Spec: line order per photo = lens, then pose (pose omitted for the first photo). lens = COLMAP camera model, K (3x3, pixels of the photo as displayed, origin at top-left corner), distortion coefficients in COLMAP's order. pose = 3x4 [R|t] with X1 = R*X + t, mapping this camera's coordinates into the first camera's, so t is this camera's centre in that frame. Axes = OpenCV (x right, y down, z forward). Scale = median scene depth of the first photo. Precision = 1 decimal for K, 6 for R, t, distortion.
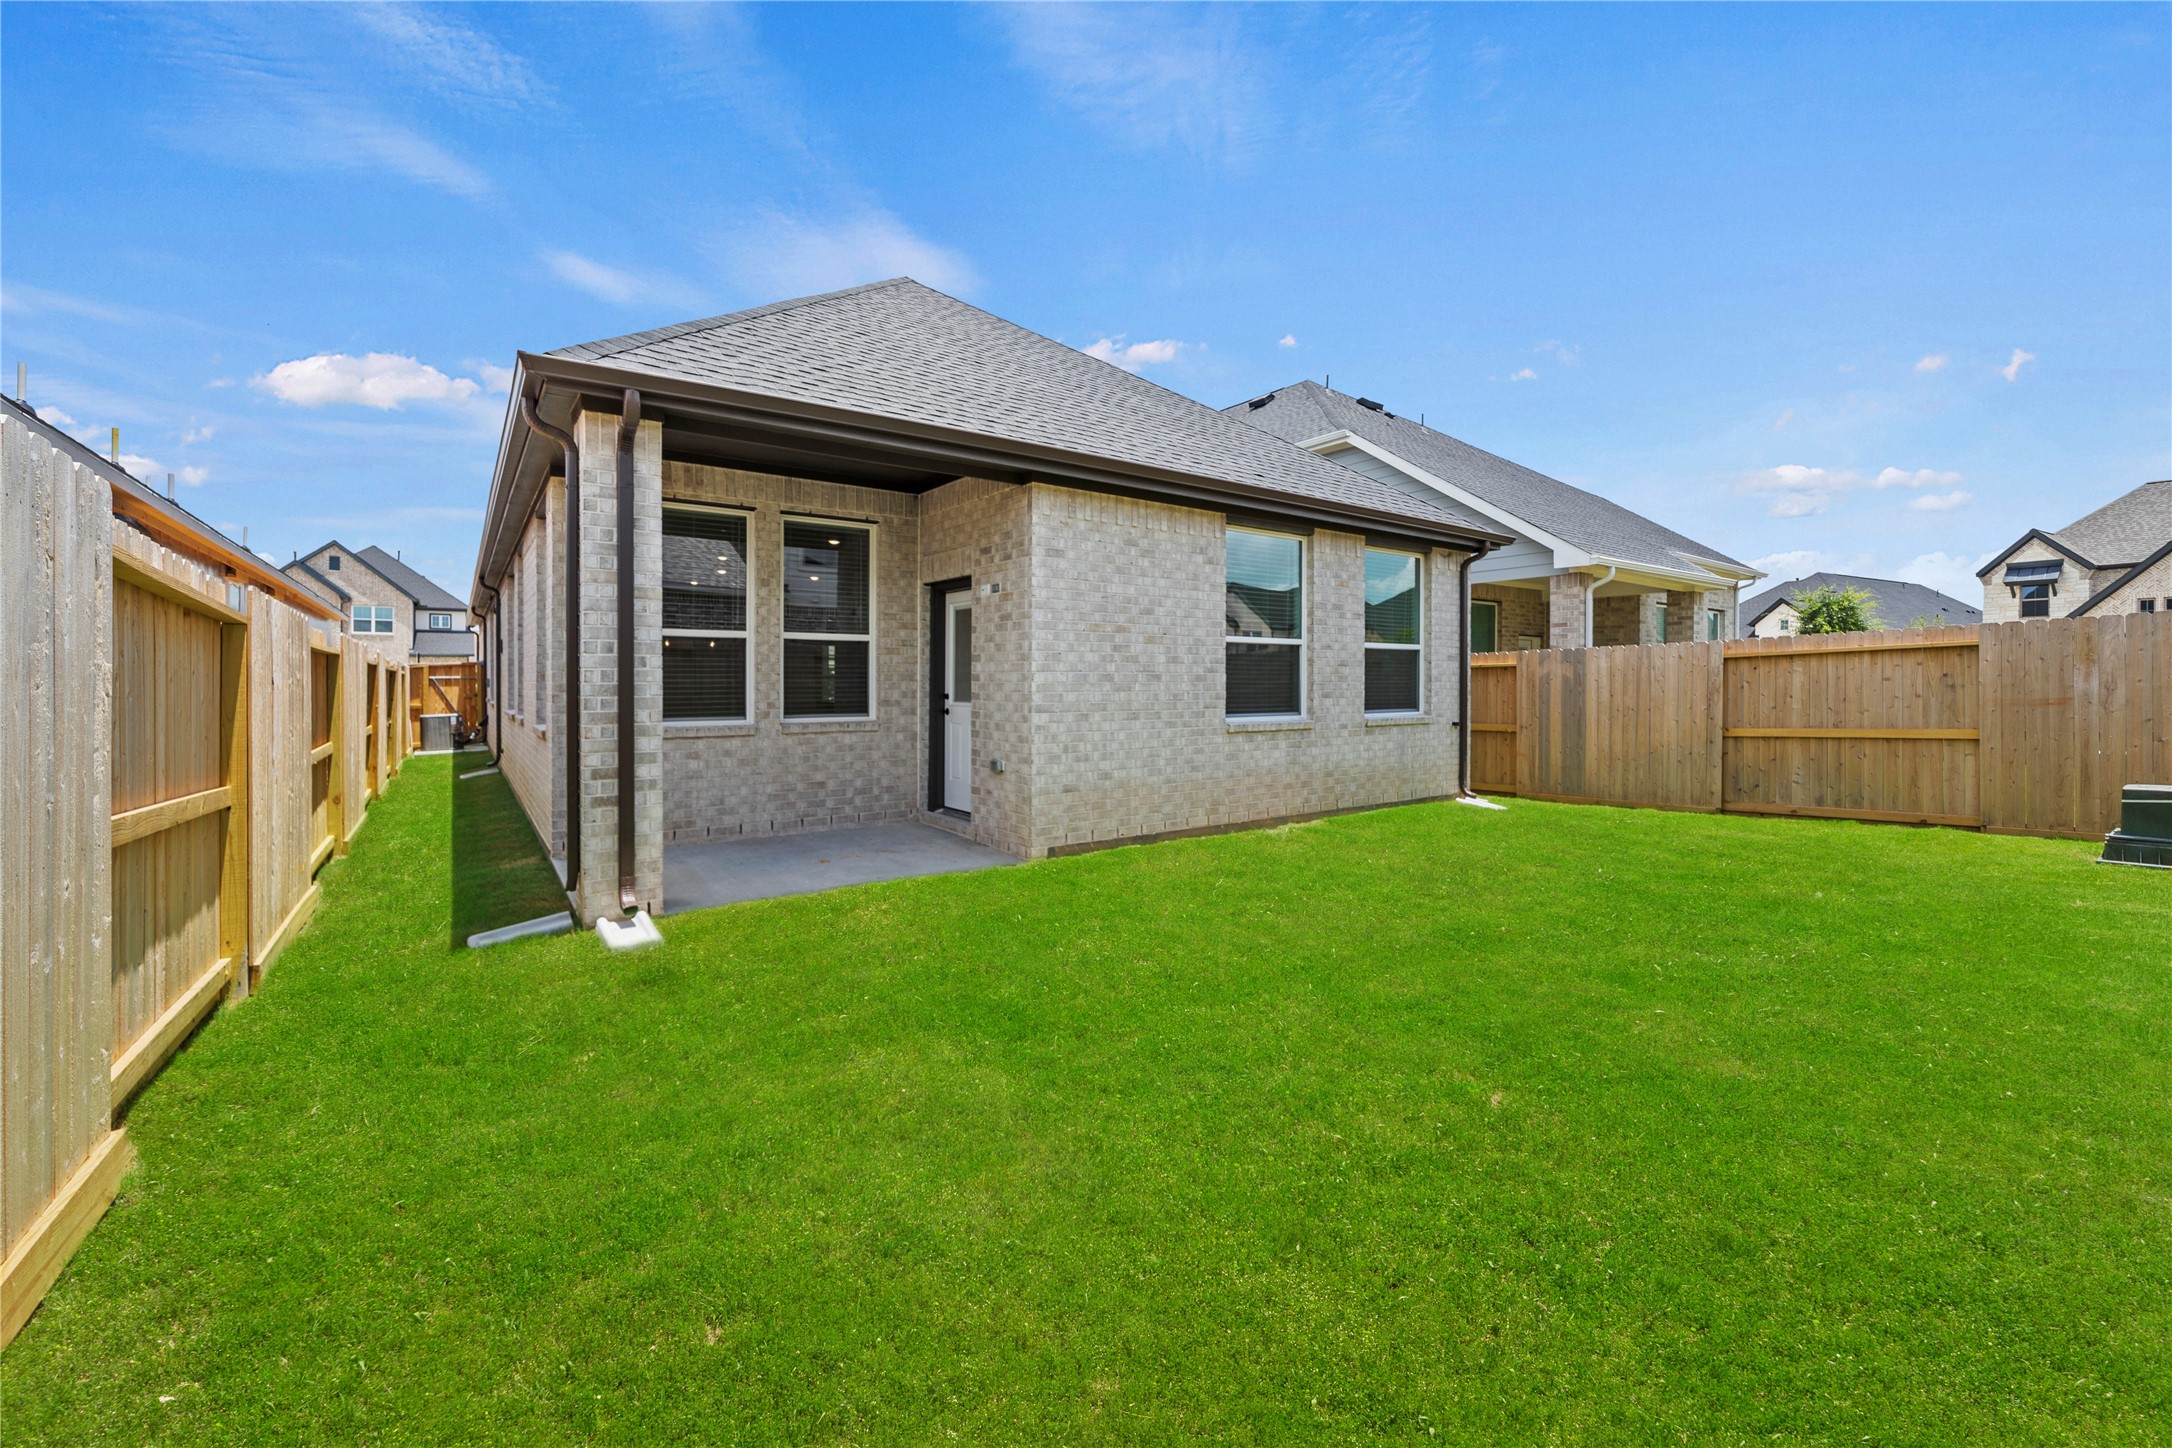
lens RADIAL K [[839.0, 0, 1073.6], [0, 839.0, 716.5], [0, 0, 1]] dist [-0.002639, -0.000099]
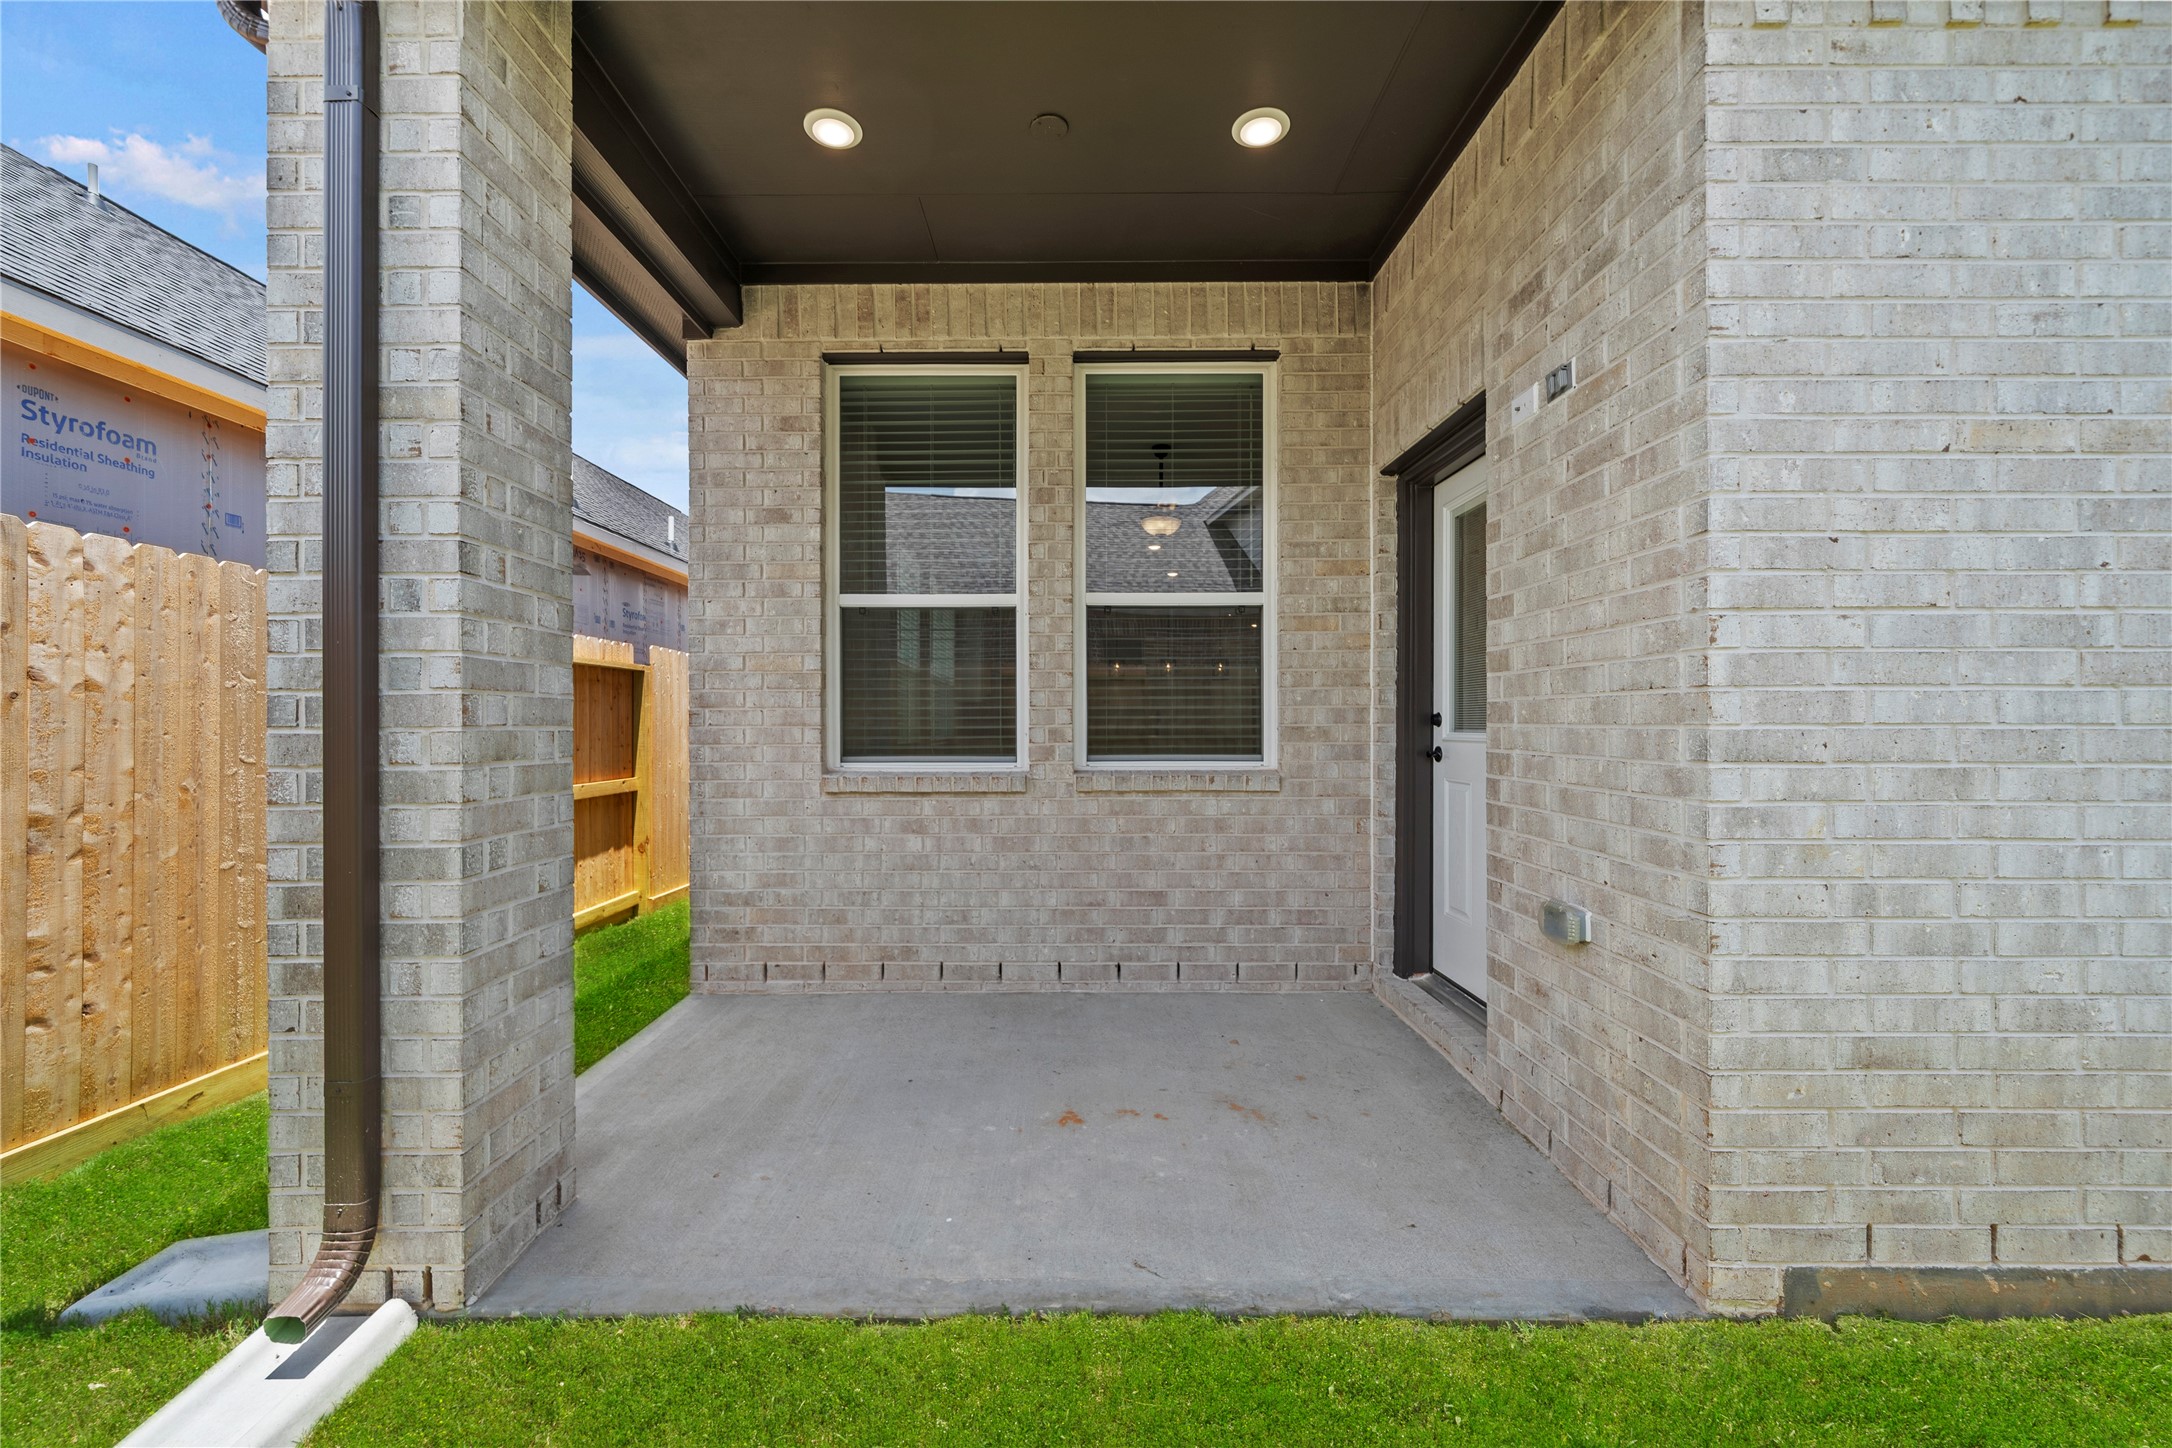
lens RADIAL K [[839.0, 0, 1073.6], [0, 839.0, 716.5], [0, 0, 1]] dist [-0.002639, -0.000099]
pose [[0.806406, -0.008532, -0.591301, -0.051940], [-0.021407, 0.998819, -0.043607, -0.002635], [0.590975, 0.047822, 0.805271, 0.616001]]
